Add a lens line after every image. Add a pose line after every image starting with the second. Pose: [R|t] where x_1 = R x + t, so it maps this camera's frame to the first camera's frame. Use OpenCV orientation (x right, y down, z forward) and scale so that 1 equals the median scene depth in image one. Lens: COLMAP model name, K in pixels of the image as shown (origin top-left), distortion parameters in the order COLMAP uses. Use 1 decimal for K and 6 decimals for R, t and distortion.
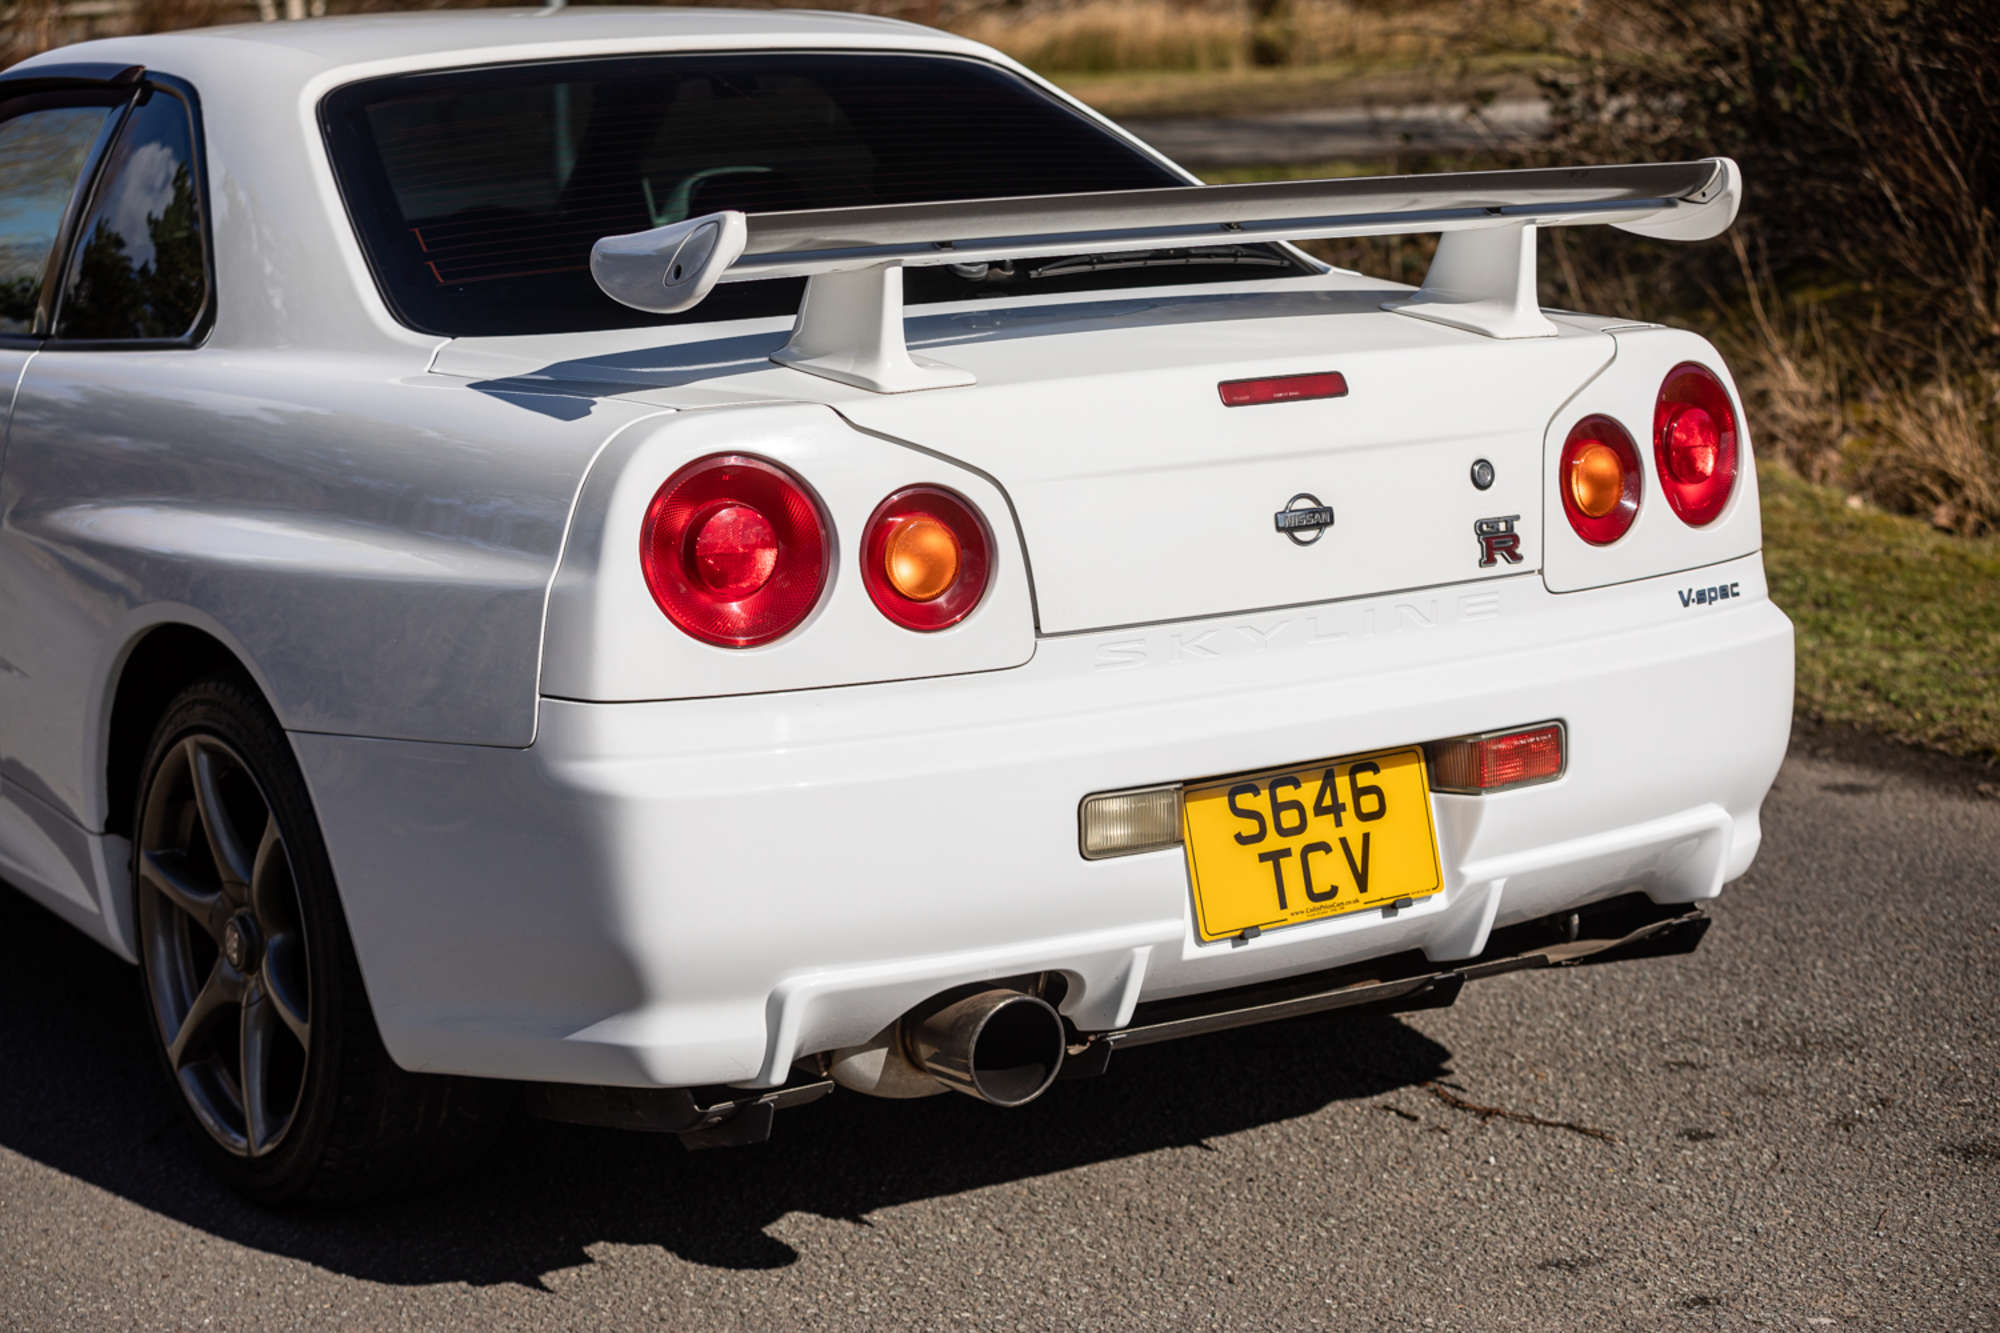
lens RADIAL K [[3653.2, 0, 1000.5], [0, 3653.2, 679.4], [0, 0, 1]] dist [0.107809, 0.000000]
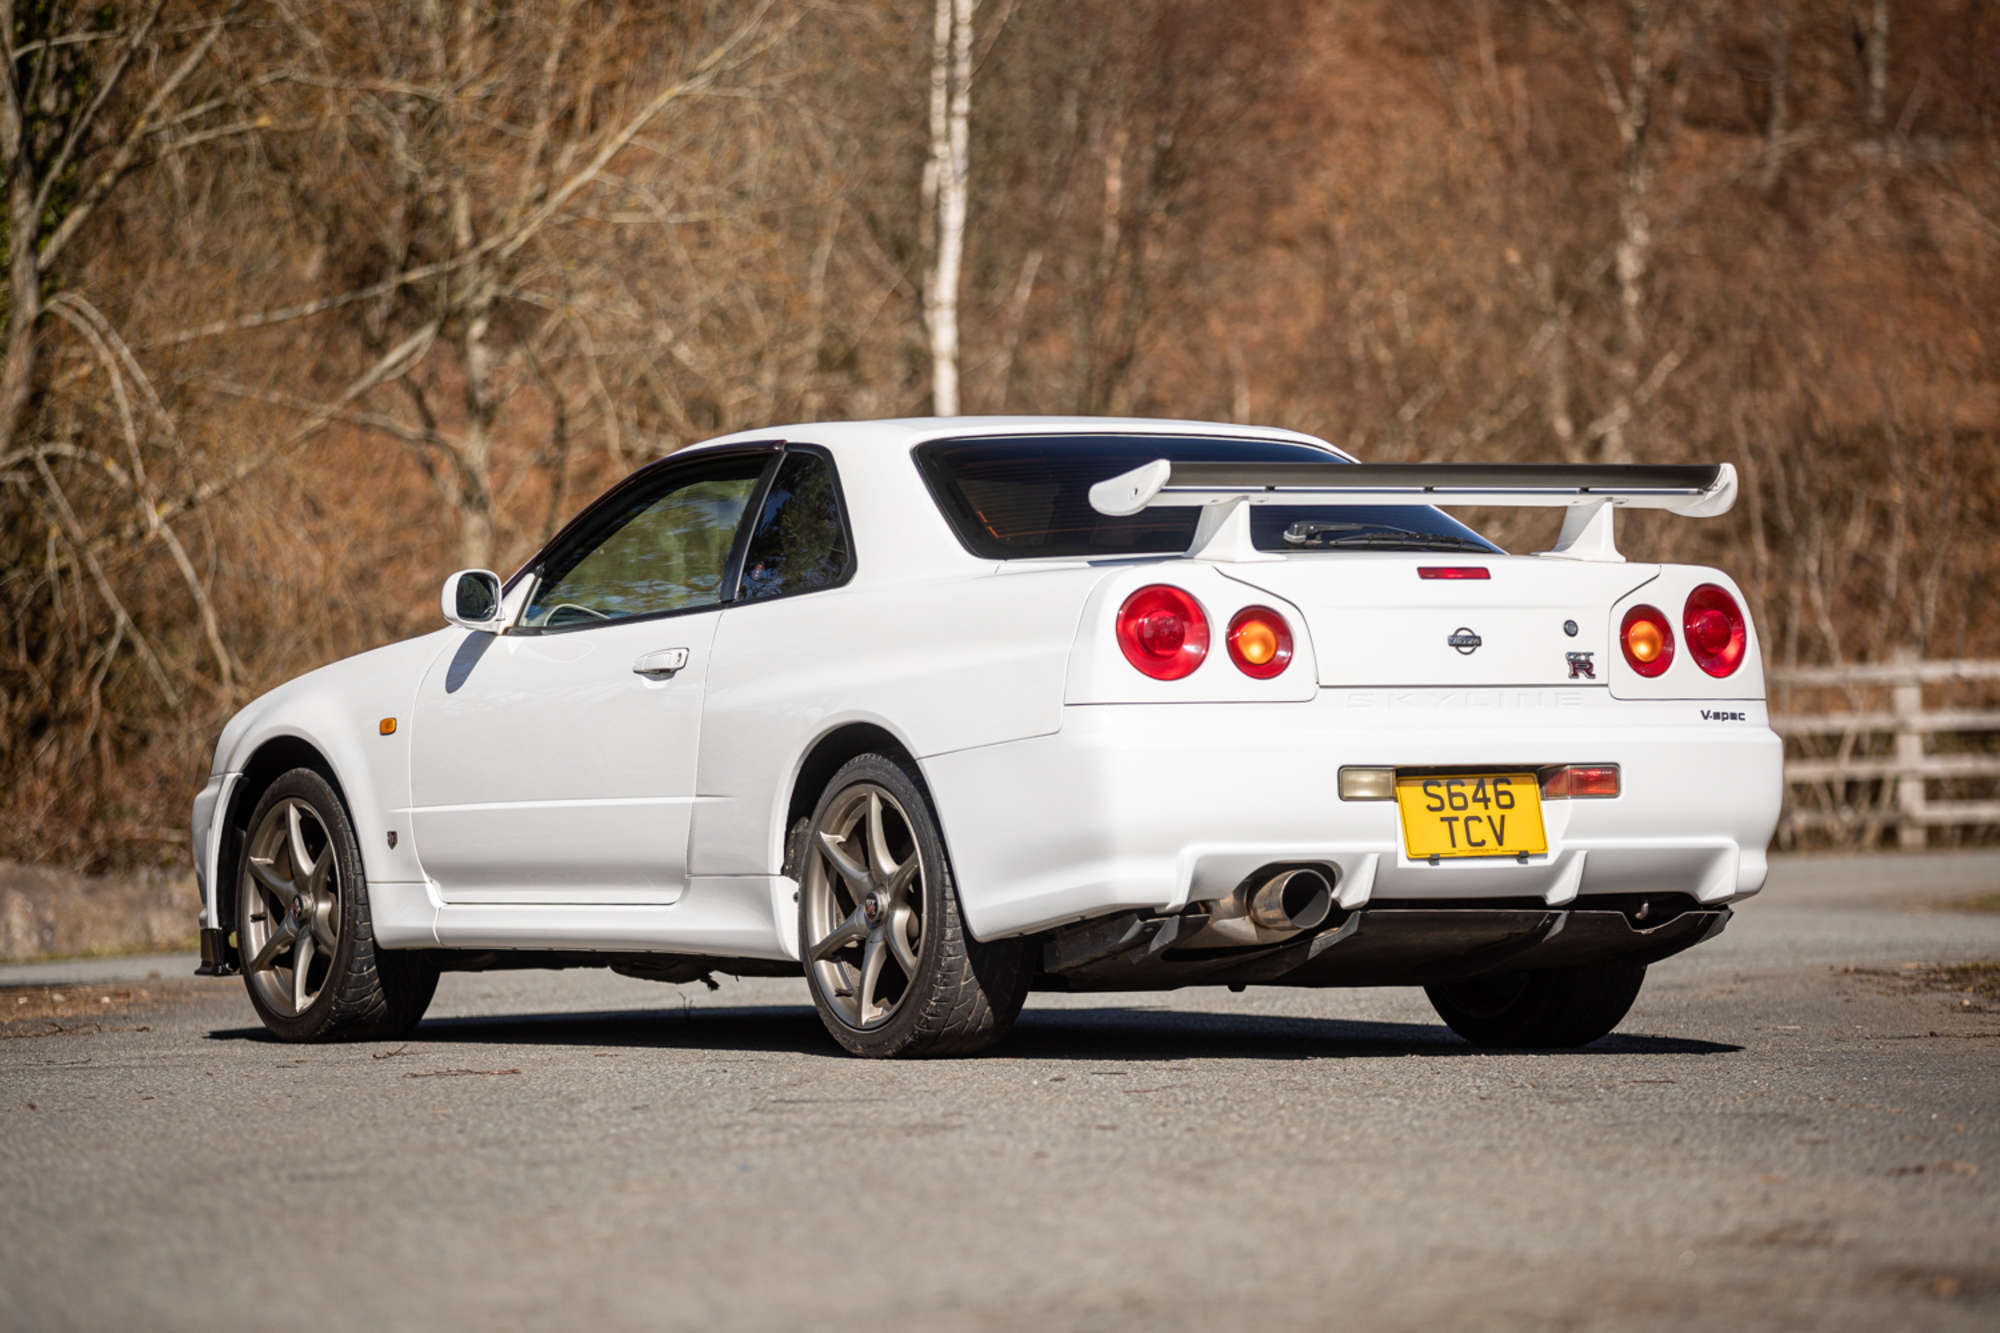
lens RADIAL K [[8963.9, 0, 1000.0], [0, 8963.9, 676.4], [0, 0, 1]] dist [0.987054, 0.000000]
pose [[0.997306, 0.000148, -0.073347, 0.179181], [-0.014344, 0.981081, -0.193063, 0.847784], [0.071931, 0.193595, 0.978441, -3.444758]]
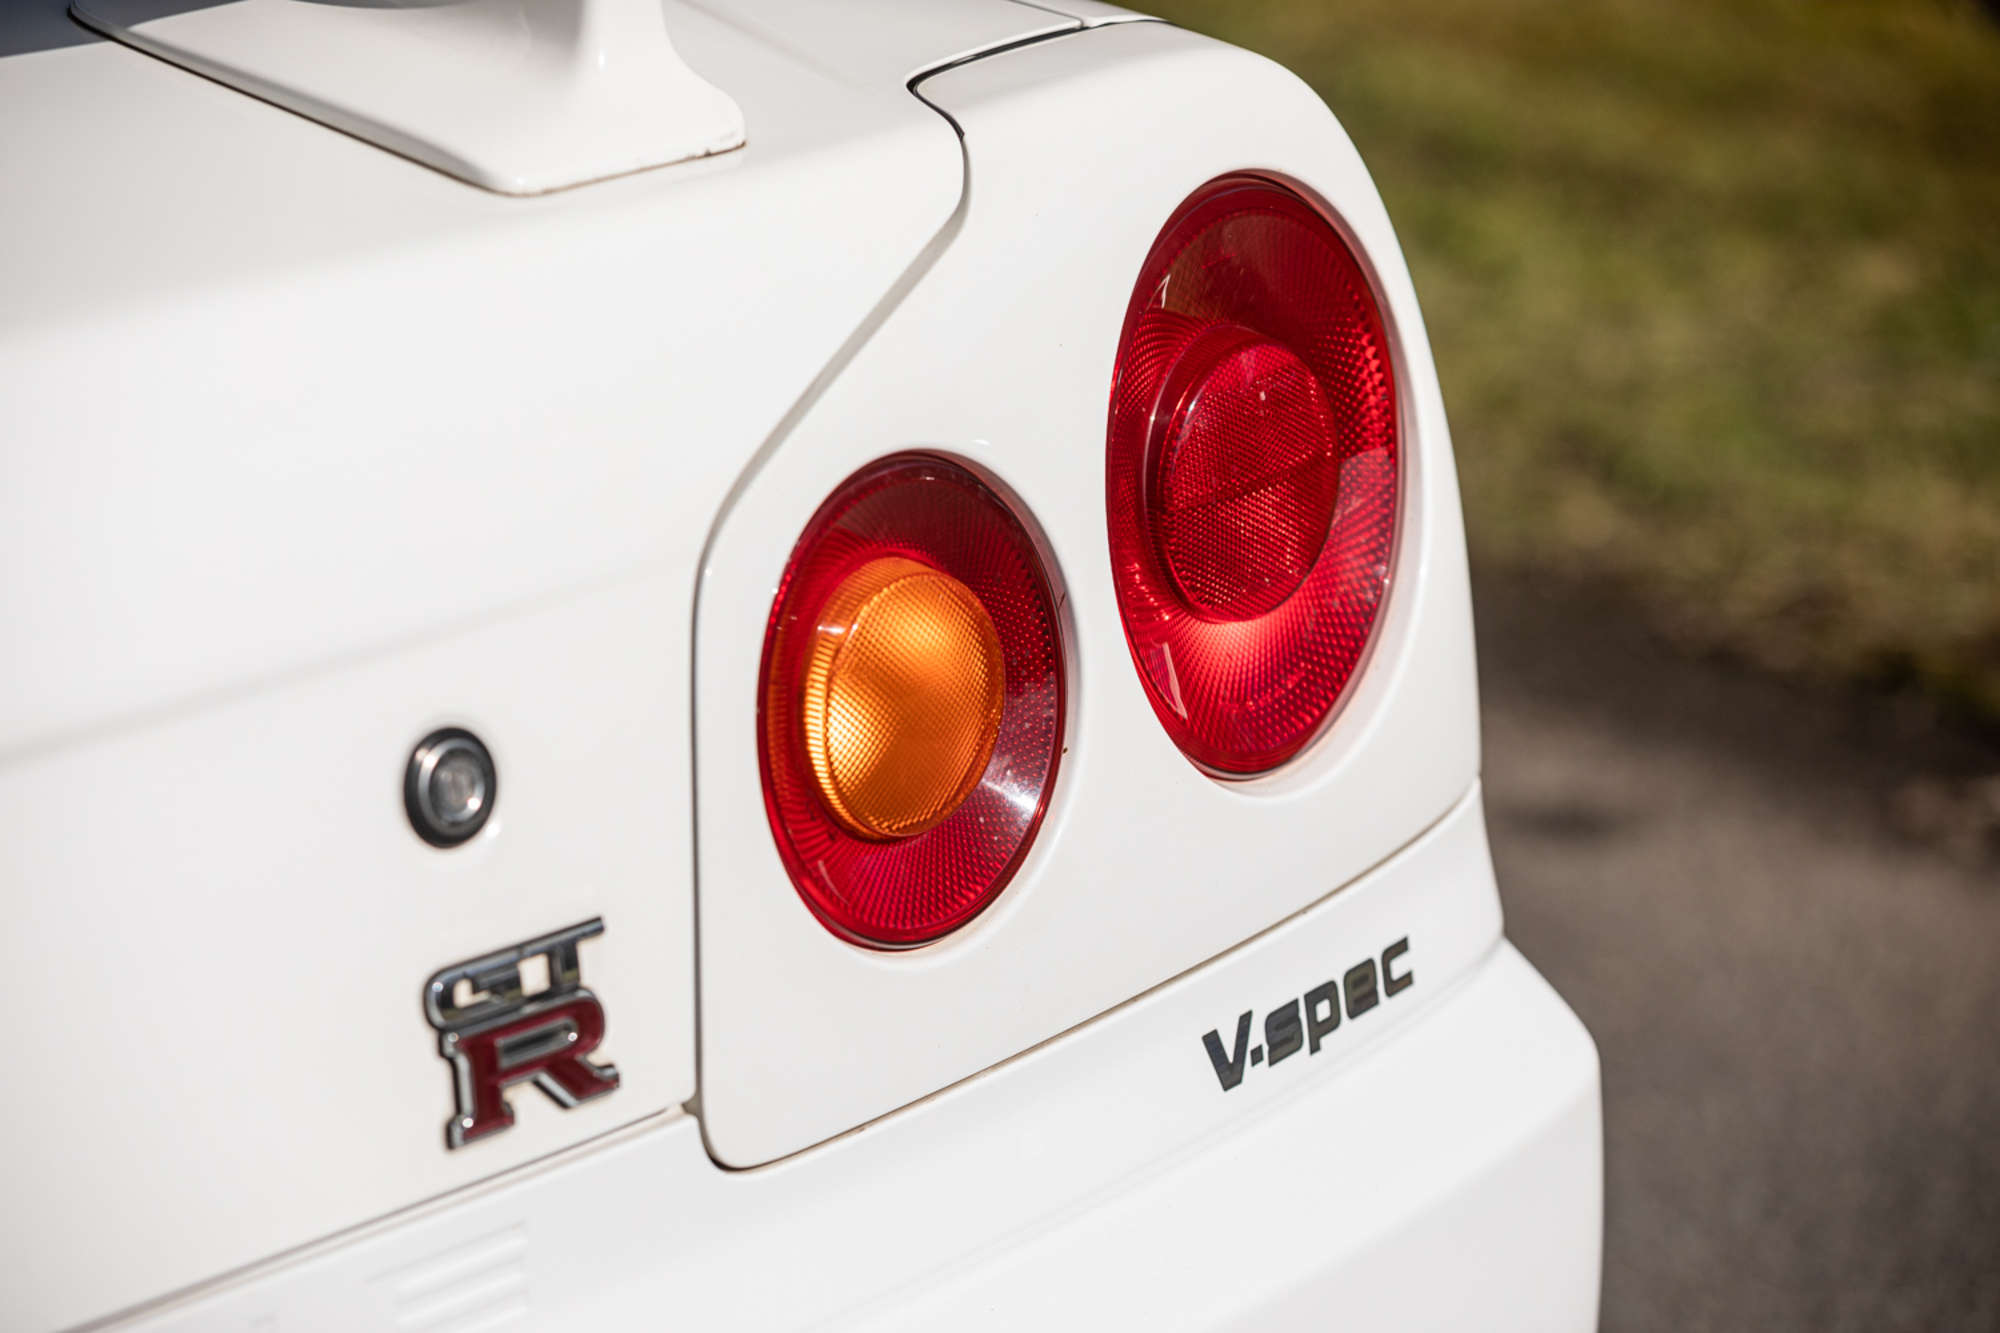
lens RADIAL K [[7287.0, 0, 999.5], [0, 7287.0, 666.5], [0, 0, 1]] dist [-0.231942, 0.000000]
pose [[0.982801, -0.040718, 0.180125, 0.081391], [0.018149, 0.991964, 0.125211, -0.125677], [-0.183776, -0.119788, 0.975642, 0.524343]]
